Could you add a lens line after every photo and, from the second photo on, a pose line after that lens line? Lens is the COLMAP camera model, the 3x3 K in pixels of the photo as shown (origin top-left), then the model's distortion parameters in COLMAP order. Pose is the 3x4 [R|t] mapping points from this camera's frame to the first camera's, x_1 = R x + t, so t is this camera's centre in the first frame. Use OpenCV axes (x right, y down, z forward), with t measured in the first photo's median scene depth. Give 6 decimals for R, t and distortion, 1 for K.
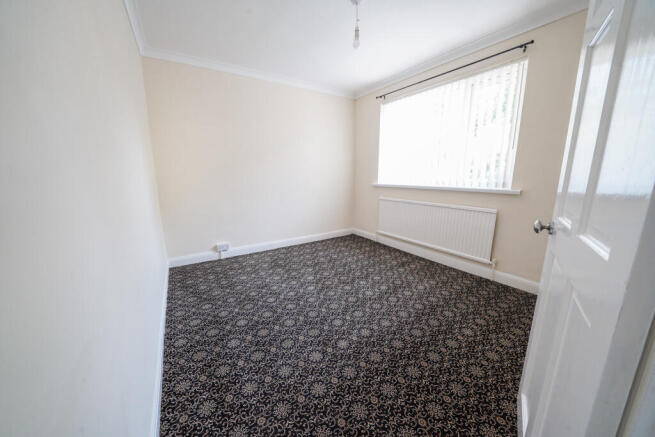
lens RADIAL K [[226.8, 0, 327.1], [0, 226.8, 218.6], [0, 0, 1]] dist [-0.018244, -0.000076]
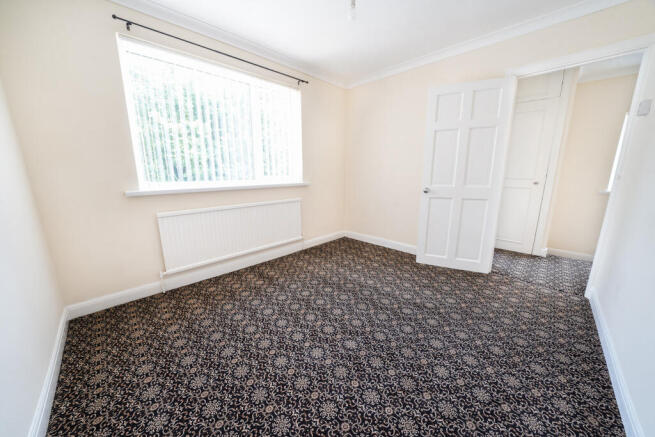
lens RADIAL K [[226.8, 0, 327.2], [0, 226.8, 218.5], [0, 0, 1]] dist [-0.018244, -0.000076]
pose [[-0.200032, -0.182286, 0.962683, -0.491948], [0.206310, 0.952676, 0.223259, -0.153106], [-0.957822, 0.243270, -0.152958, 0.878590]]
